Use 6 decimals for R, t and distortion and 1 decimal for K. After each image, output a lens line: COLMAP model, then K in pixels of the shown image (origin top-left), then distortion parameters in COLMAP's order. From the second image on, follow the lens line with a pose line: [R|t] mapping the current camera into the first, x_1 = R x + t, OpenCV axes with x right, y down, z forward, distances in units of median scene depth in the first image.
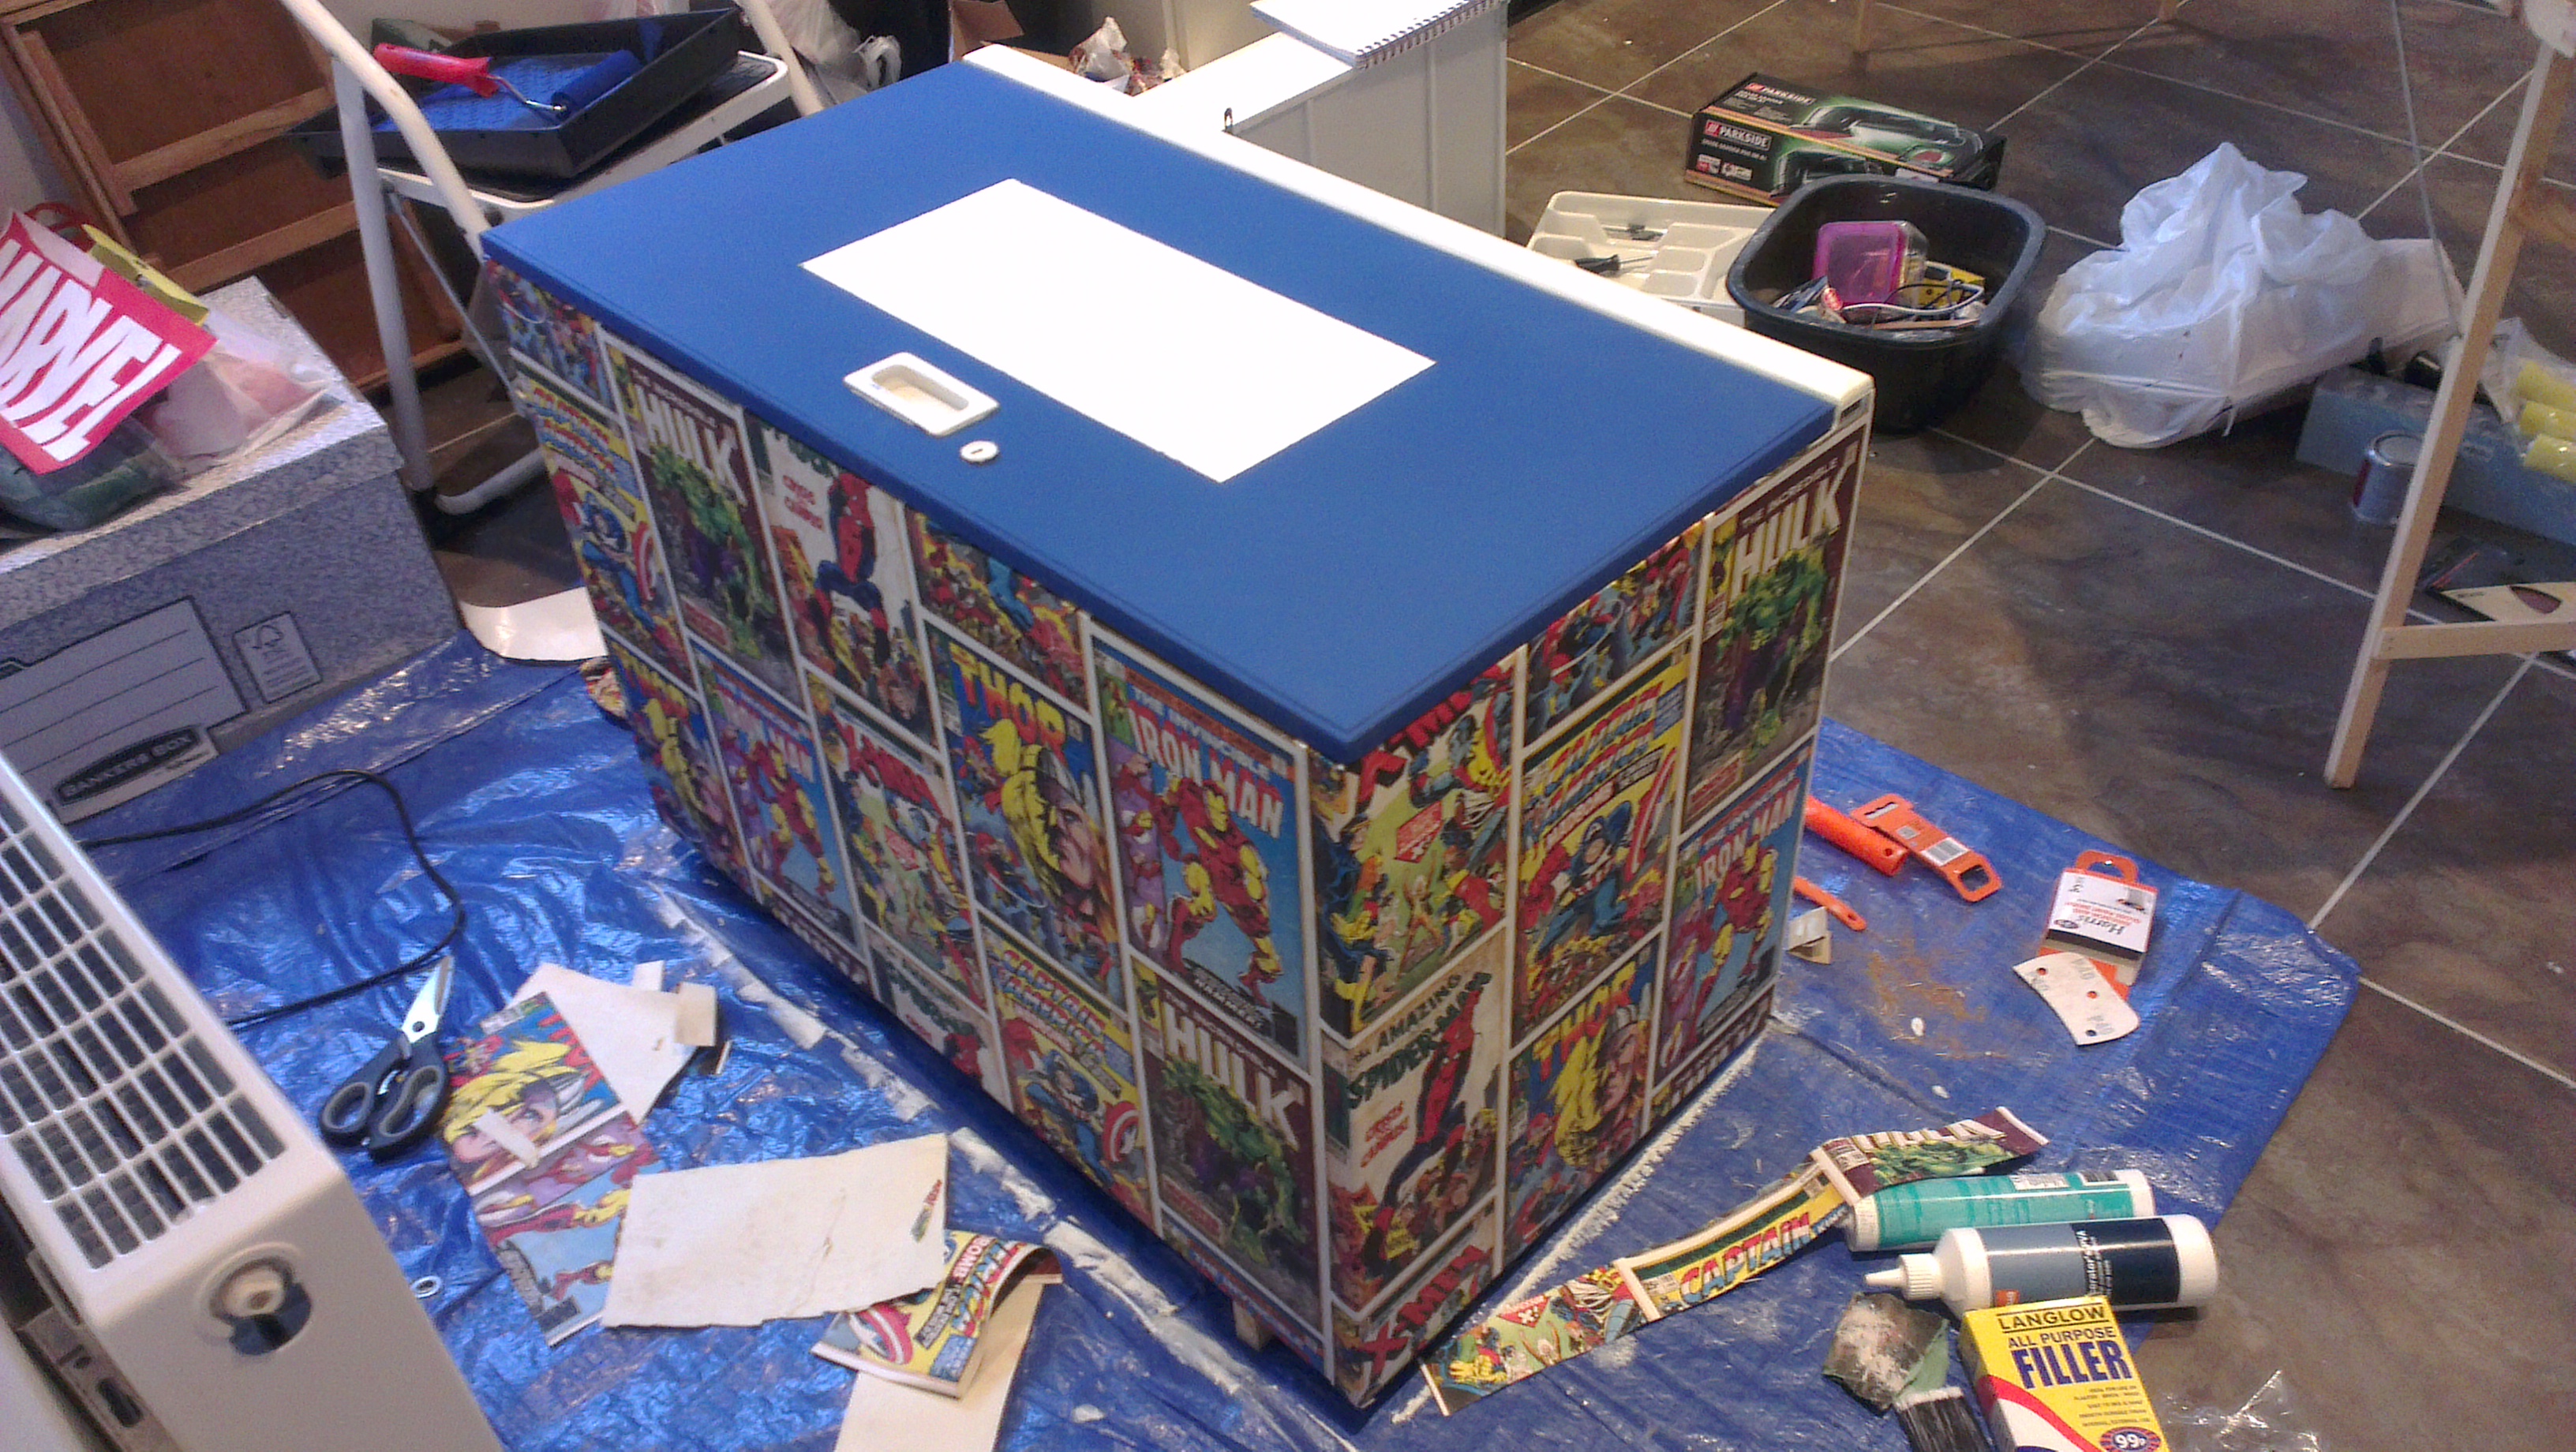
lens RADIAL K [[2045.9, 0, 1288.0], [0, 2045.9, 726.0], [0, 0, 1]] dist [0.000226, -0.057977]
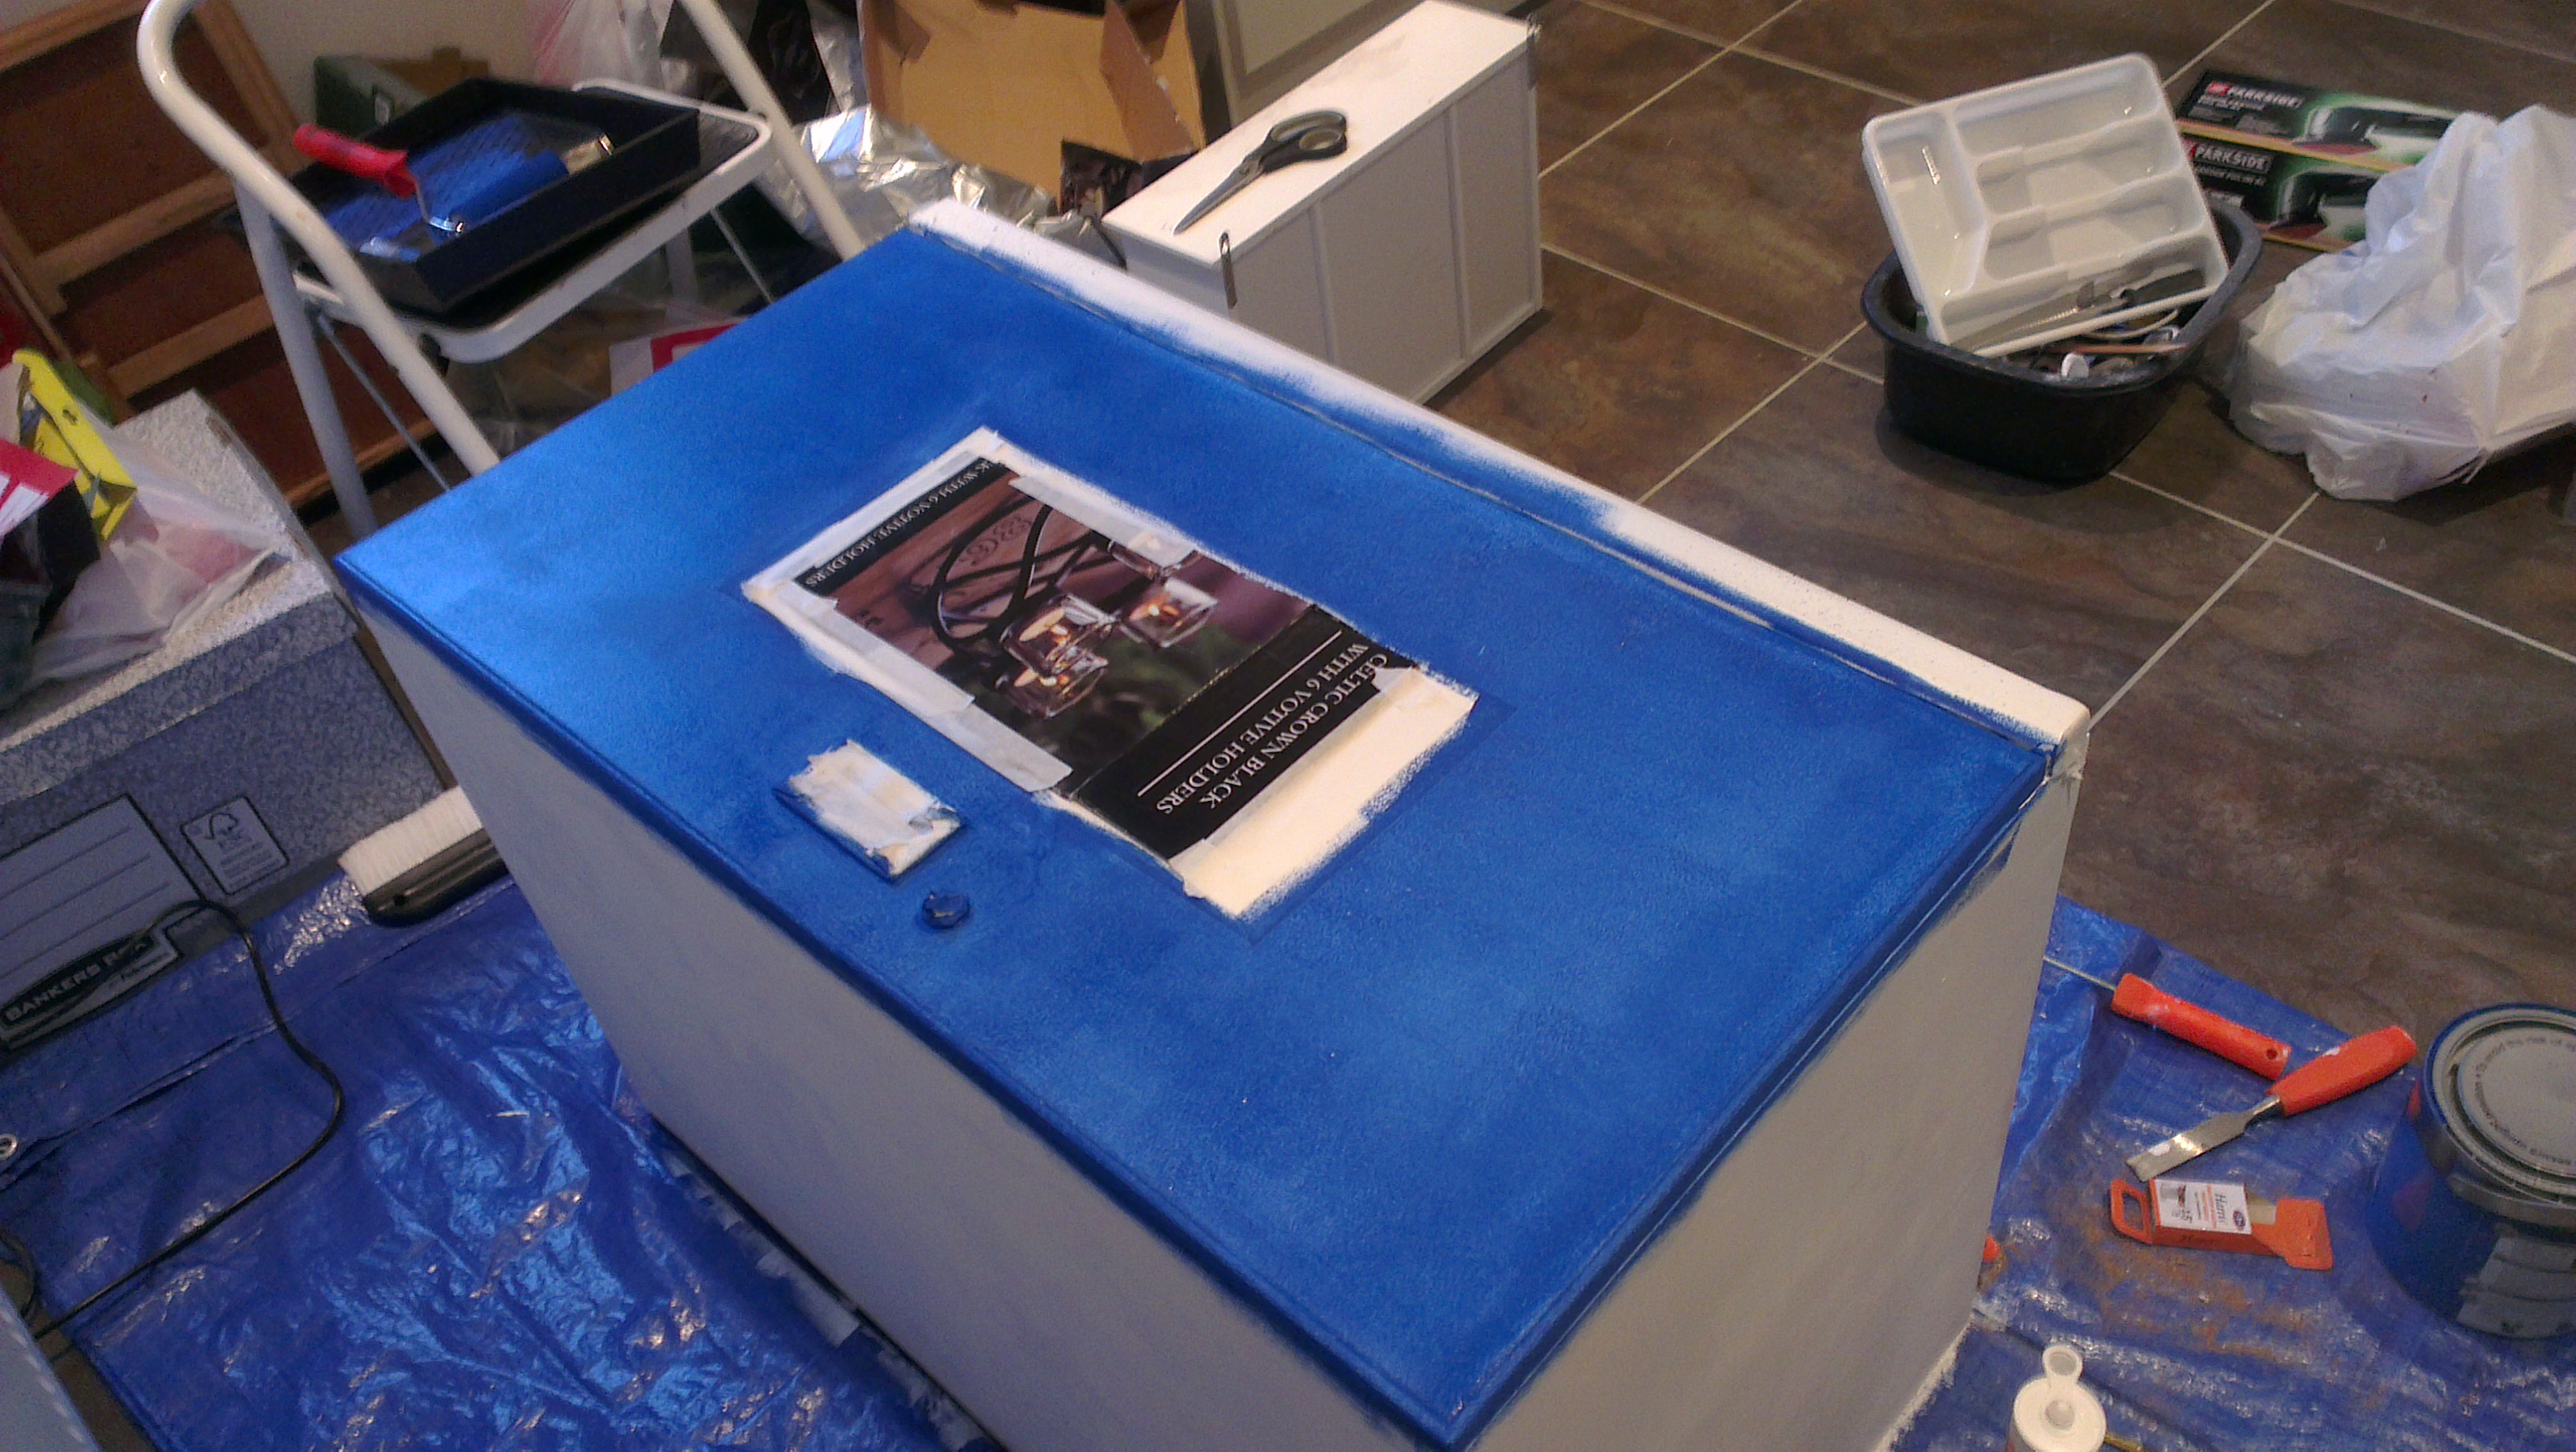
lens RADIAL K [[2045.9, 0, 1288.0], [0, 2045.9, 726.0], [0, 0, 1]] dist [0.000226, -0.057977]
pose [[0.998351, -0.032749, -0.047139, 0.002891], [0.036033, 0.996854, 0.070600, -0.133501], [0.044678, -0.072182, 0.996390, 0.147504]]
